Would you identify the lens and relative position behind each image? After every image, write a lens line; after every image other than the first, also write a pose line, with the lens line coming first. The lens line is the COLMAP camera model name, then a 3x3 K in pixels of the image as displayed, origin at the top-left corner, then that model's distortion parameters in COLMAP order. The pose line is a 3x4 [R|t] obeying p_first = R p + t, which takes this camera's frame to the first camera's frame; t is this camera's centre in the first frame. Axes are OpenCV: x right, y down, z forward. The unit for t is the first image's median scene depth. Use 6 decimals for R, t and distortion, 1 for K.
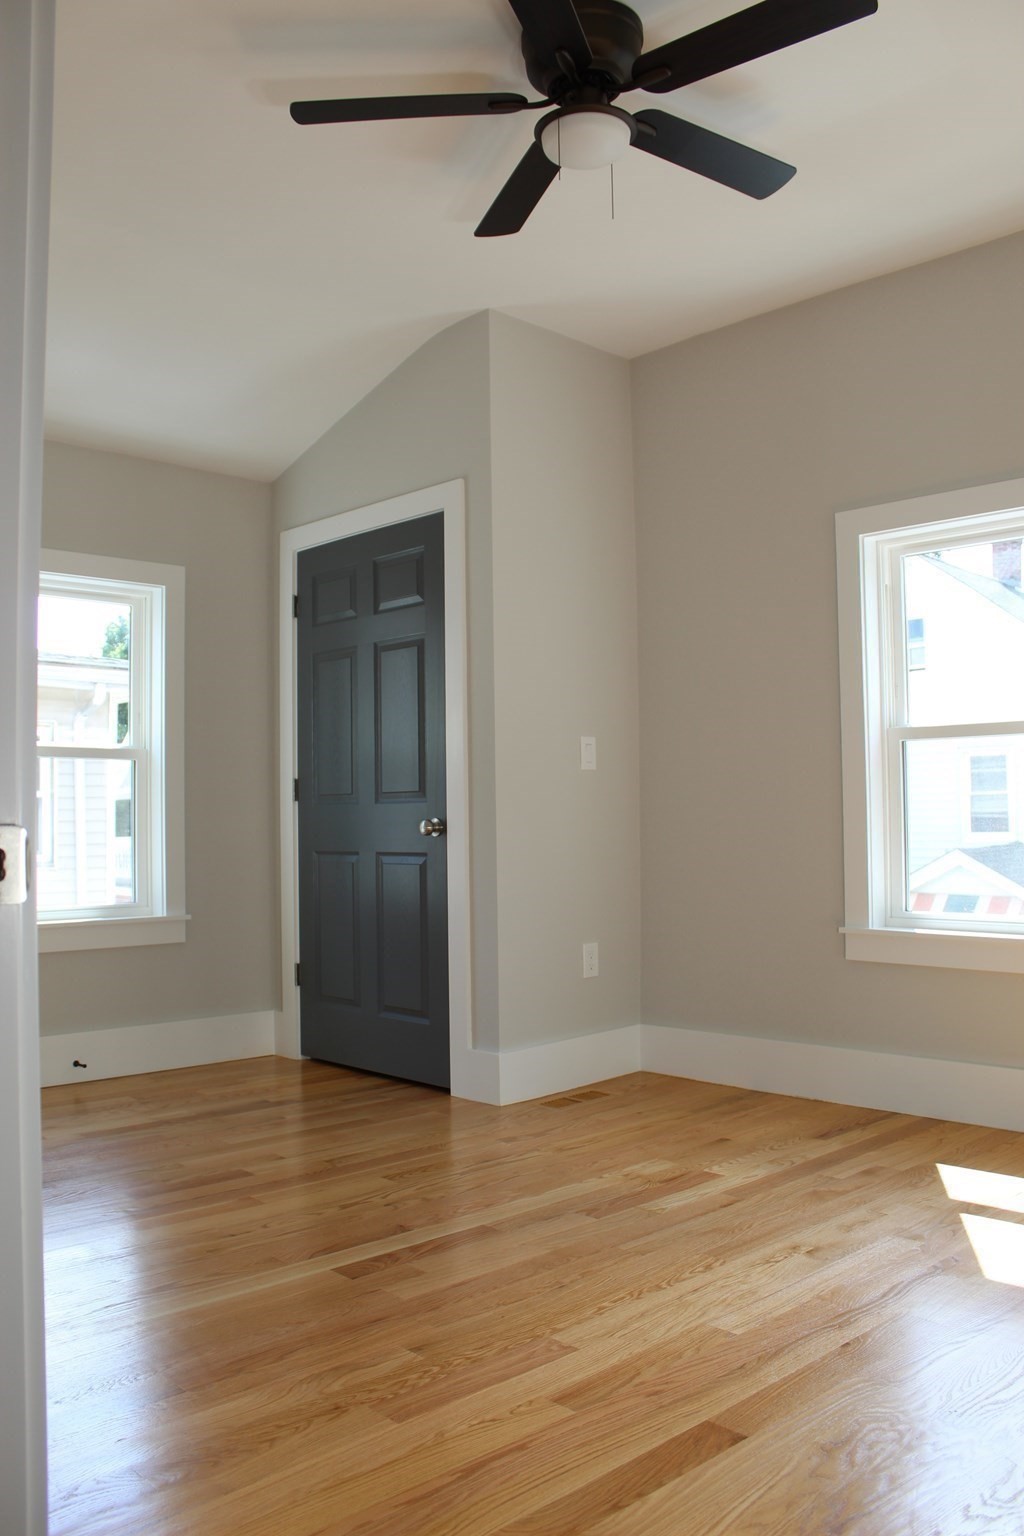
lens RADIAL K [[1298.3, 0, 514.3], [0, 1298.3, 768.0], [0, 0, 1]] dist [-0.016374, -0.008625]
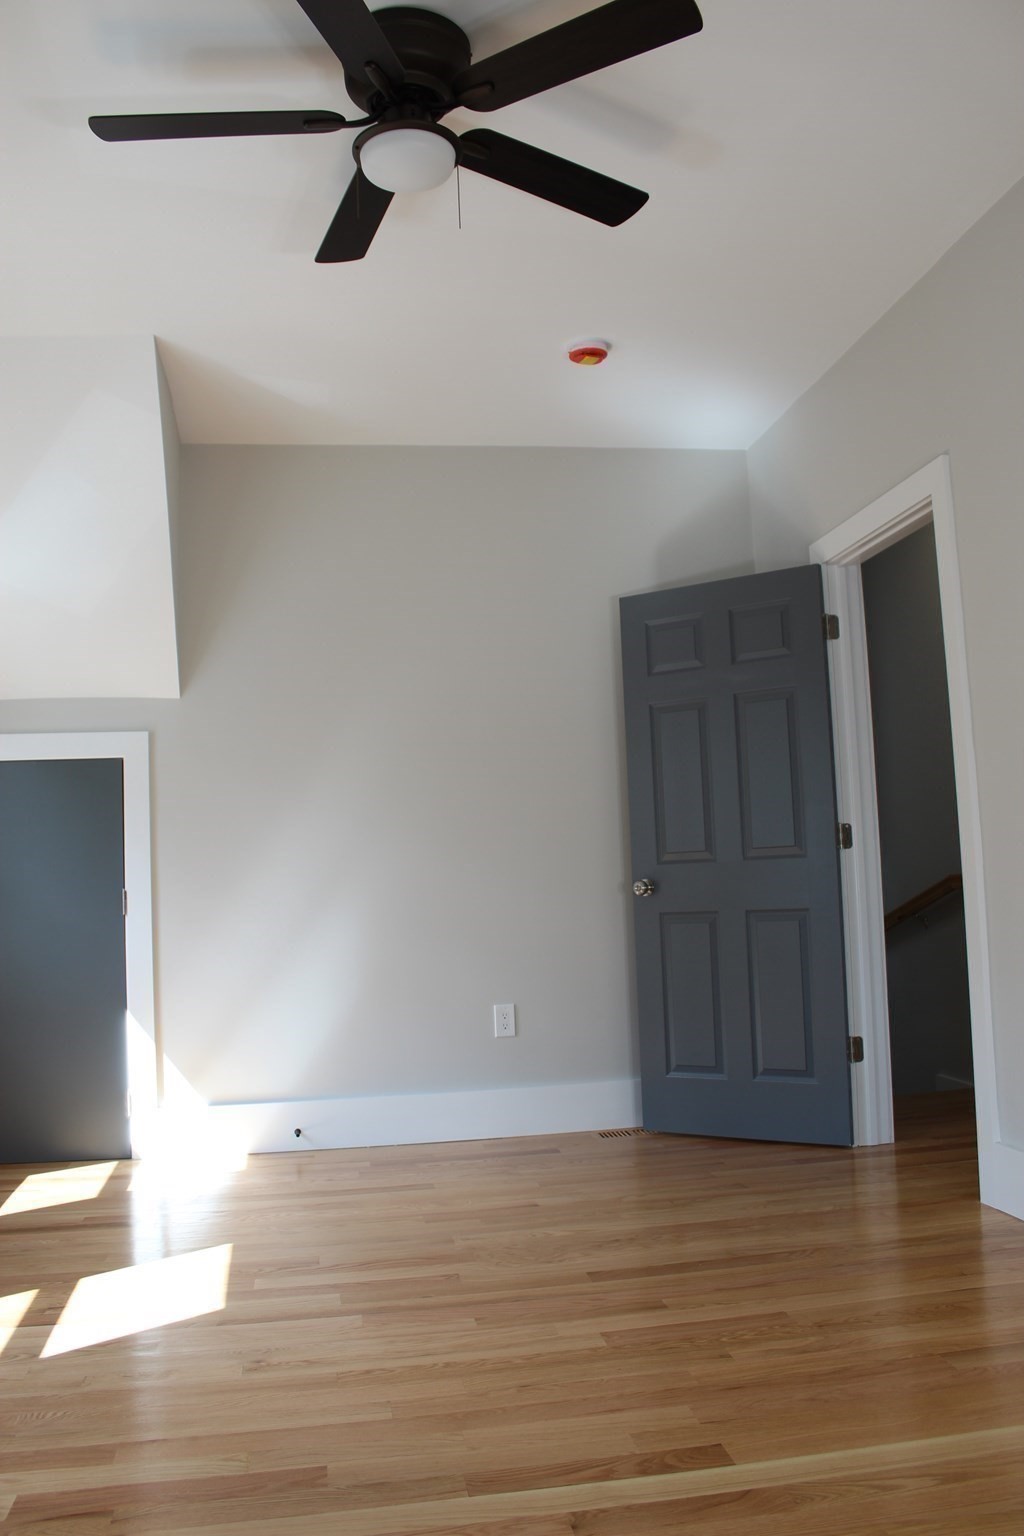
lens RADIAL K [[1298.3, 0, 513.8], [0, 1298.3, 768.6], [0, 0, 1]] dist [-0.016374, -0.008625]
pose [[-0.830345, 0.096995, 0.548743, -0.542077], [0.026858, 0.990556, -0.134449, 0.087826], [-0.556602, -0.096901, -0.825109, 1.920293]]
